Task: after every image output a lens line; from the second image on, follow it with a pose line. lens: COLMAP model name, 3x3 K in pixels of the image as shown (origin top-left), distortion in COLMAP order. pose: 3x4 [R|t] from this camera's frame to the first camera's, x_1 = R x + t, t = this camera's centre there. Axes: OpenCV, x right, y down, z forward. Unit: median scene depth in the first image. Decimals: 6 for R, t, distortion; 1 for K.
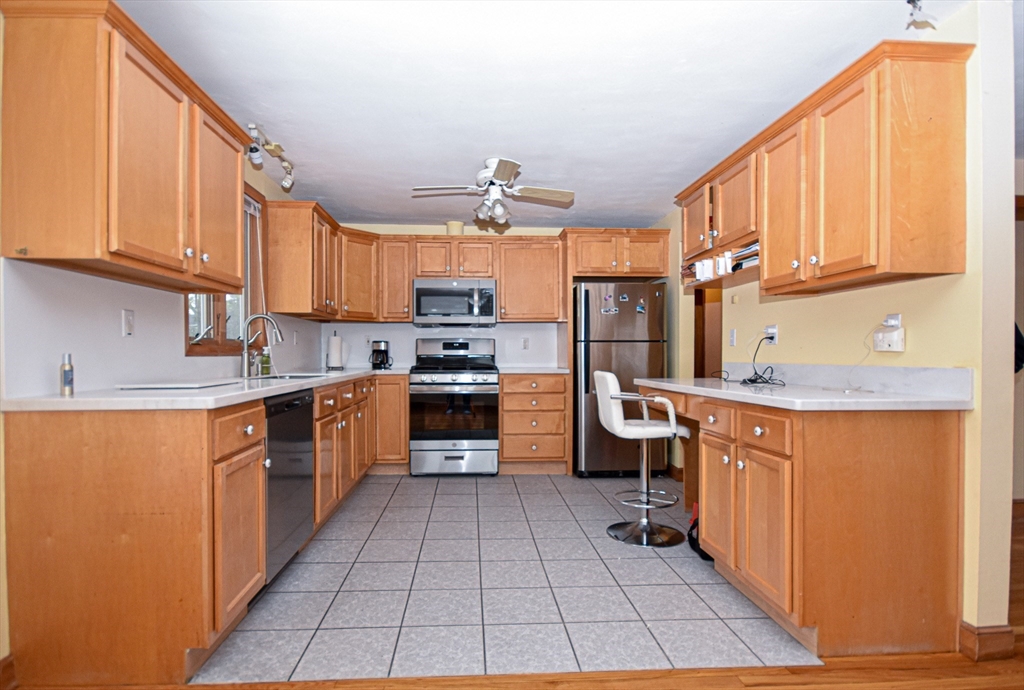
lens RADIAL K [[533.1, 0, 472.8], [0, 533.1, 358.9], [0, 0, 1]] dist [0.004716, -0.005436]
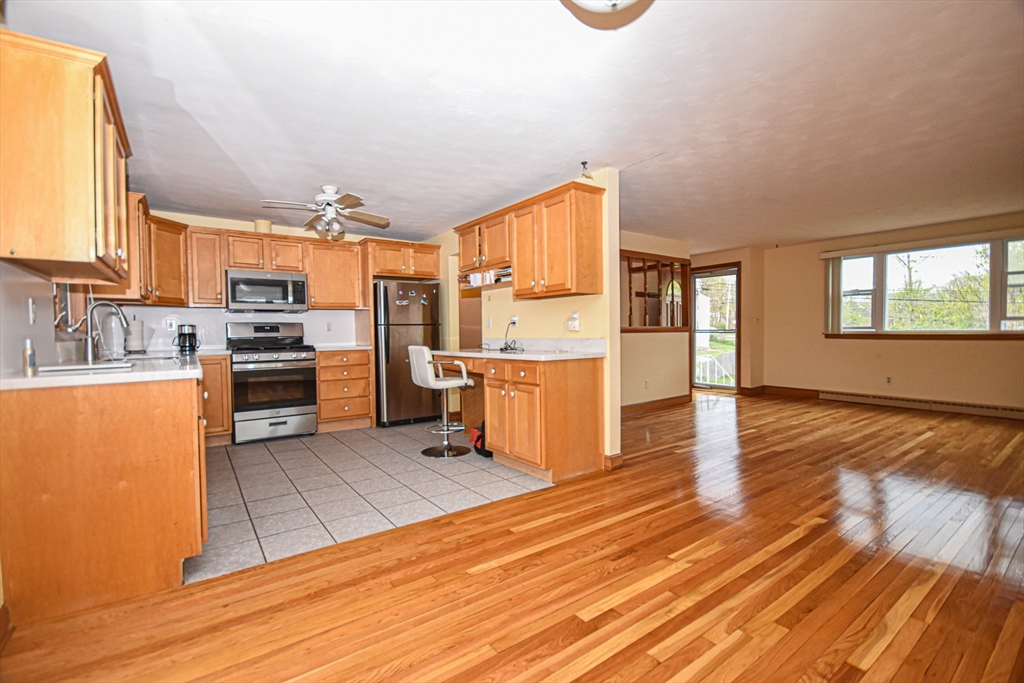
lens RADIAL K [[450.7, 0, 510.2], [0, 450.7, 343.7], [0, 0, 1]] dist [0.008648, -0.010346]
pose [[0.842355, -0.025380, 0.538326, -0.267709], [0.019155, 0.999669, 0.017158, 0.001453], [-0.538583, -0.004142, 0.842562, -0.236655]]
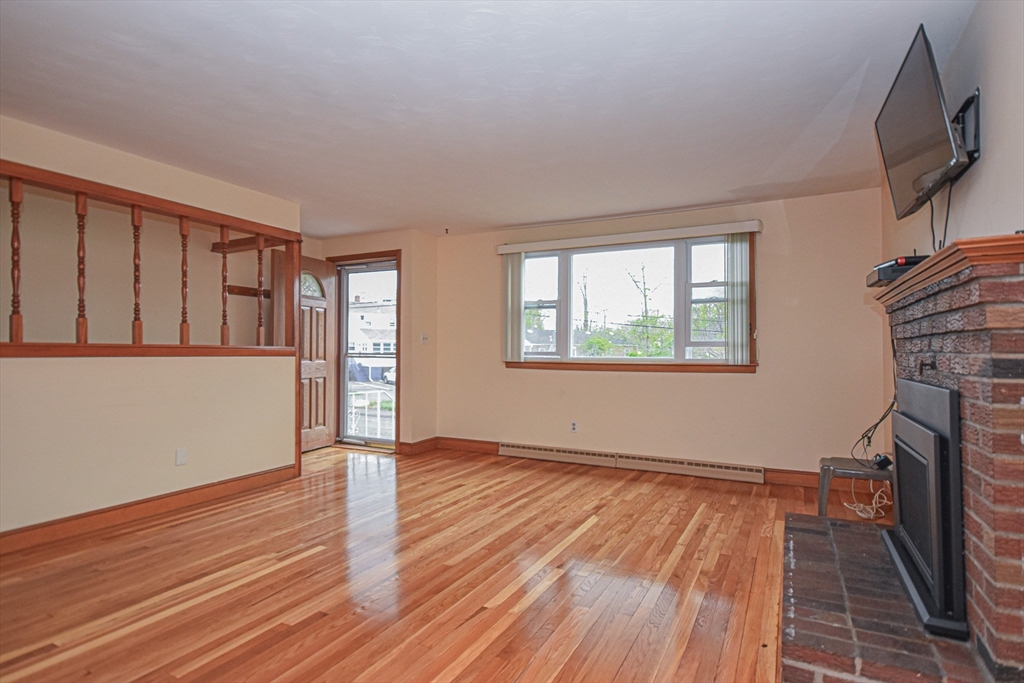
lens RADIAL K [[554.2, 0, 513.0], [0, 554.2, 342.7], [0, 0, 1]] dist [0.023626, -0.002138]
pose [[0.498225, 0.017578, 0.866870, 0.518602], [0.007315, 0.999674, -0.024476, 0.003163], [-0.867017, 0.018535, 0.497933, -0.179990]]
